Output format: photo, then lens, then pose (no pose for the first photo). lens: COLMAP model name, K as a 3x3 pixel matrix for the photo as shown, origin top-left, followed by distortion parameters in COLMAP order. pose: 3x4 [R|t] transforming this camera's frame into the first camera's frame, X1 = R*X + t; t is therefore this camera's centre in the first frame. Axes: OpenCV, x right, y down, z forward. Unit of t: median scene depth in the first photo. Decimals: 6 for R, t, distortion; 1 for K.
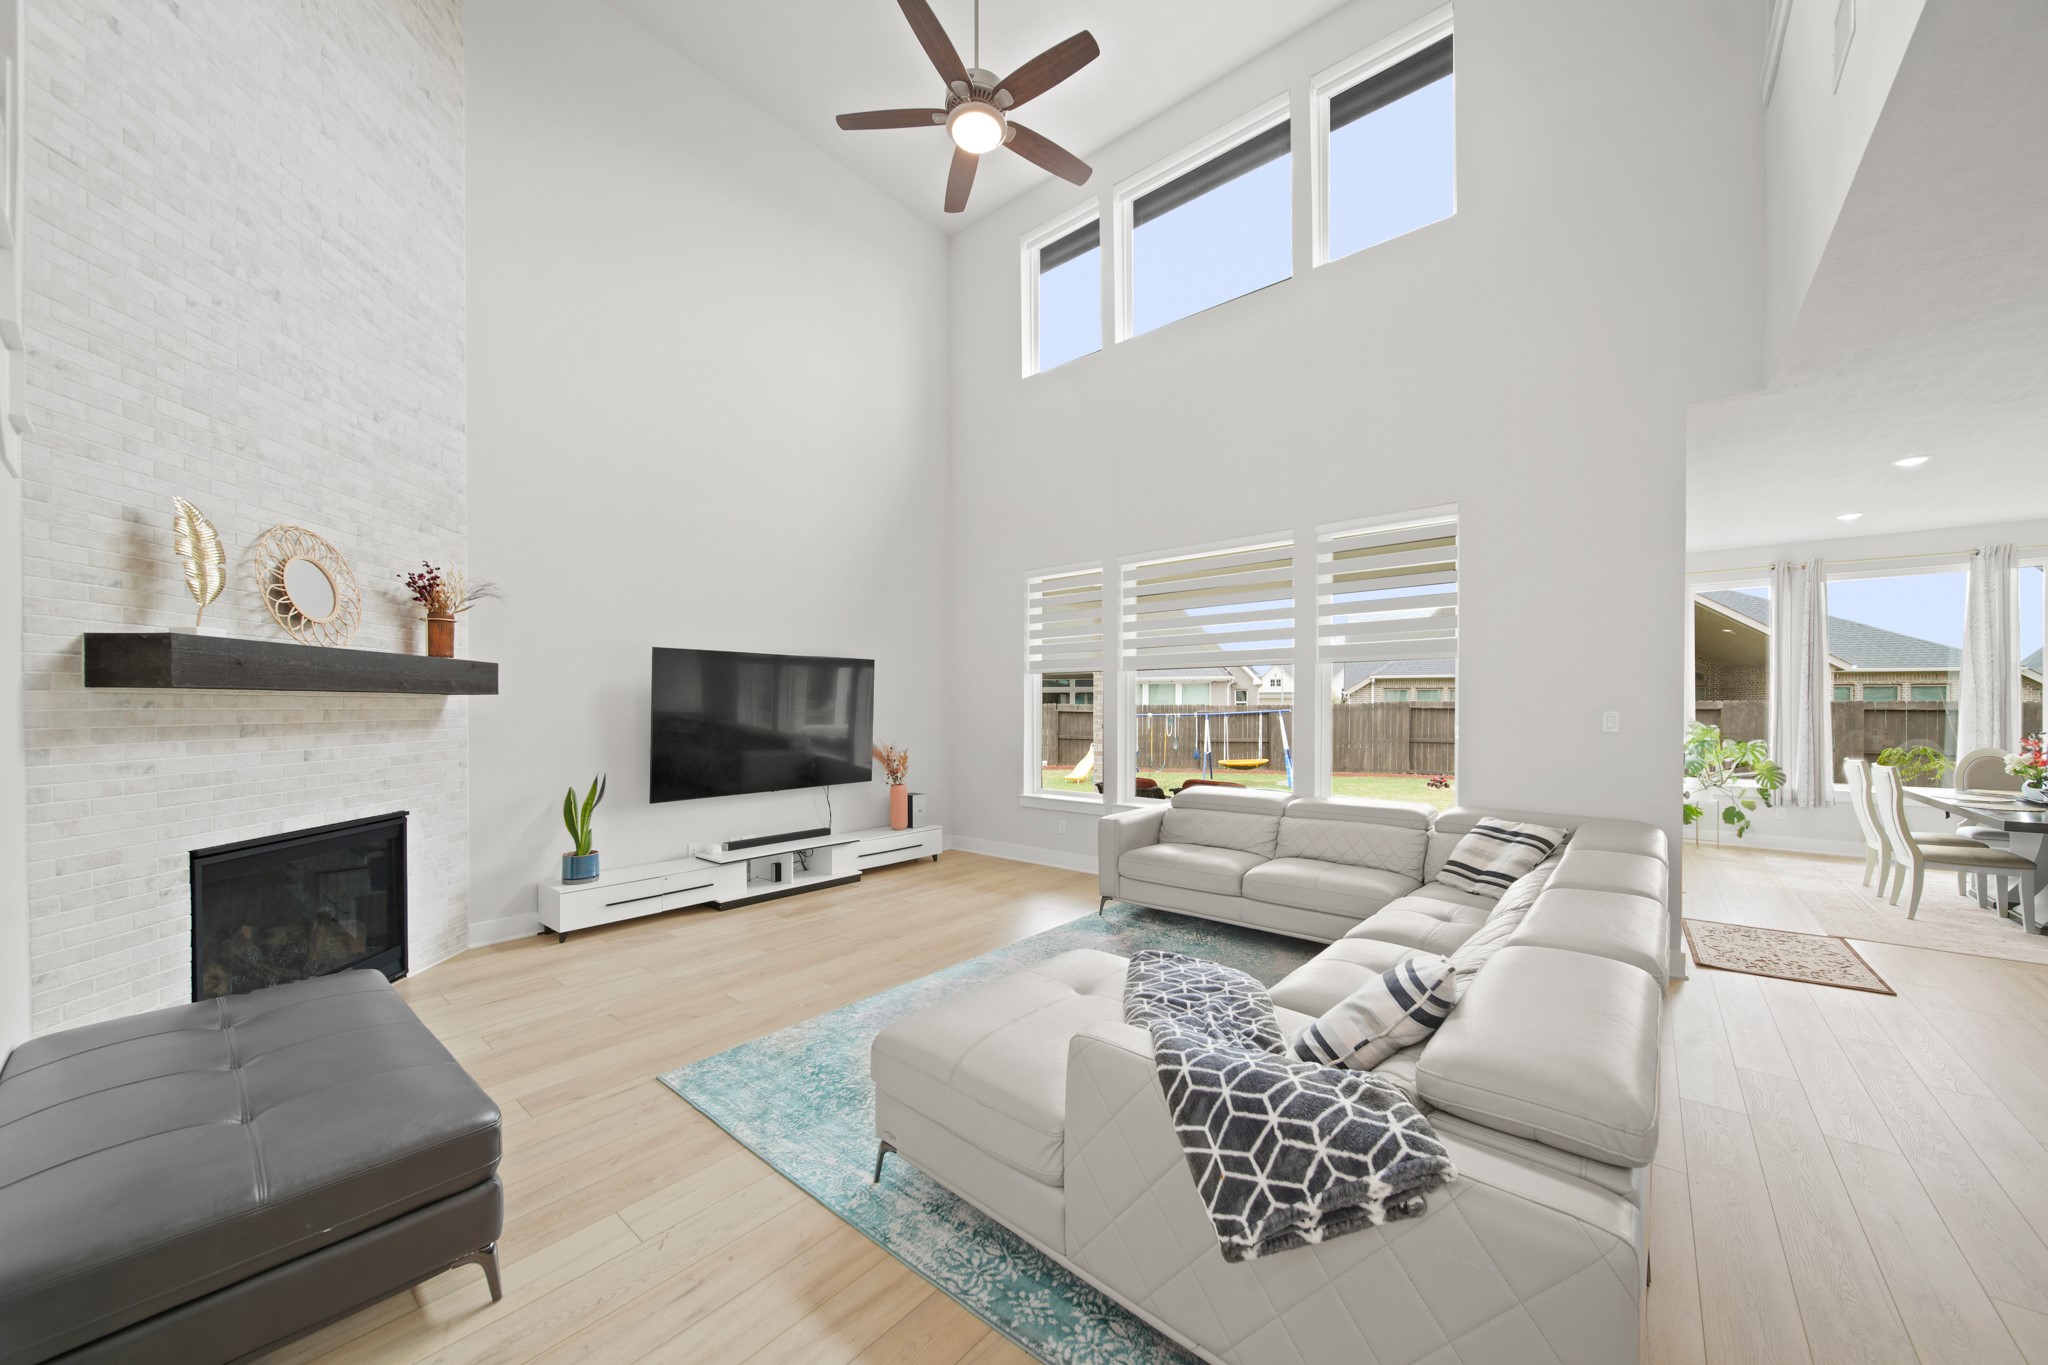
lens RADIAL K [[735.2, 0, 1025.0], [0, 735.2, 709.4], [0, 0, 1]] dist [-0.011712, -0.000282]
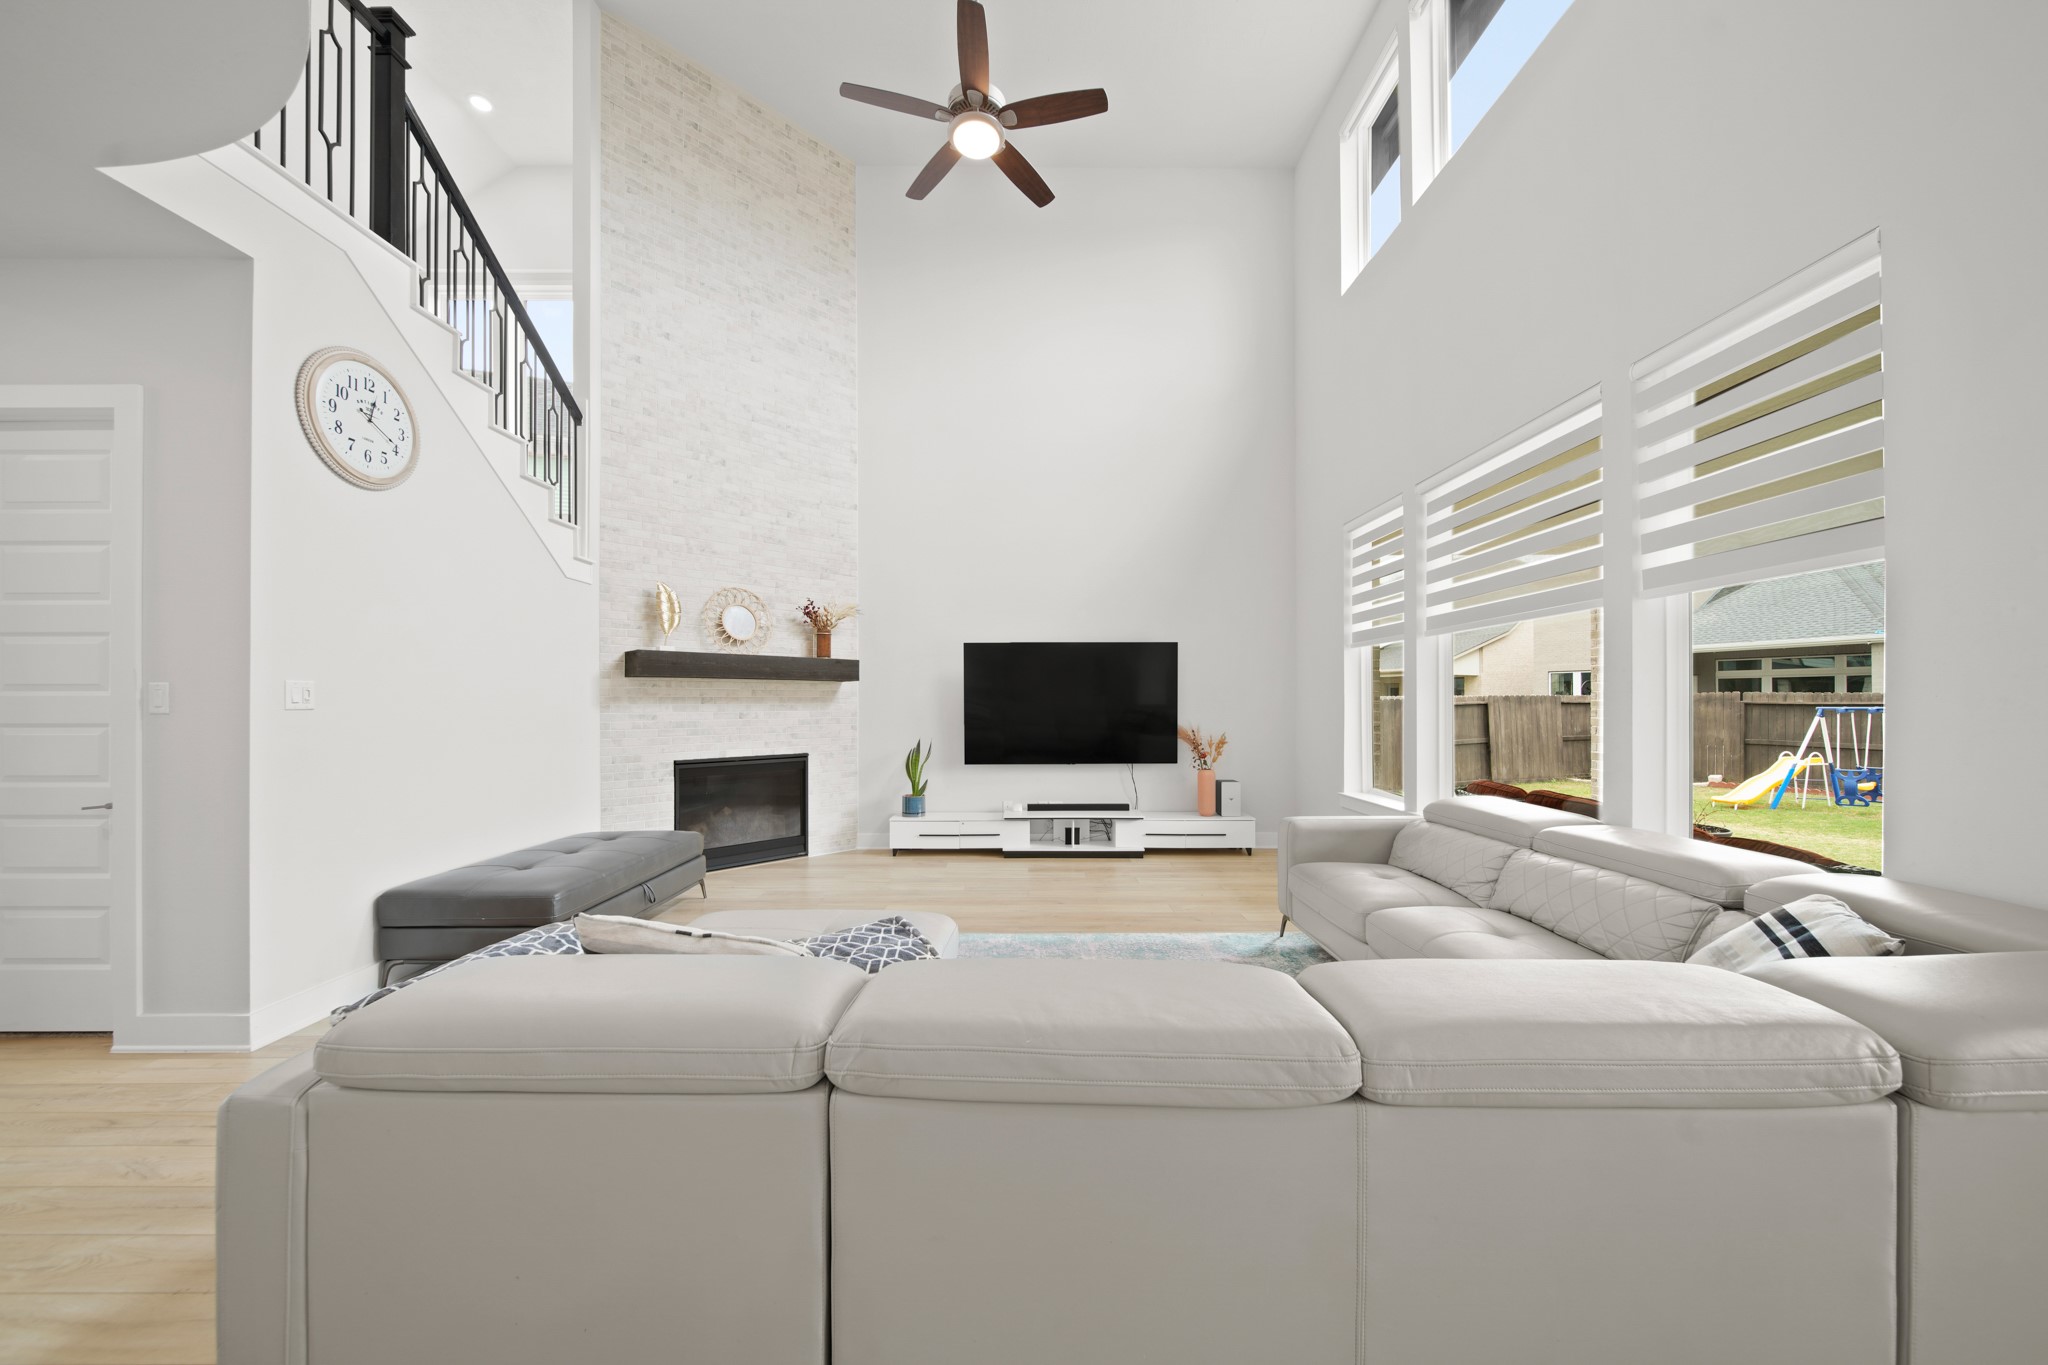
lens RADIAL K [[722.5, 0, 1026.2], [0, 722.5, 701.2], [0, 0, 1]] dist [-0.011308, -0.000140]
pose [[0.635786, -0.003873, -0.771856, 0.646223], [-0.002222, 0.999974, -0.006847, 0.030960], [0.771862, 0.006068, 0.635761, 0.330792]]
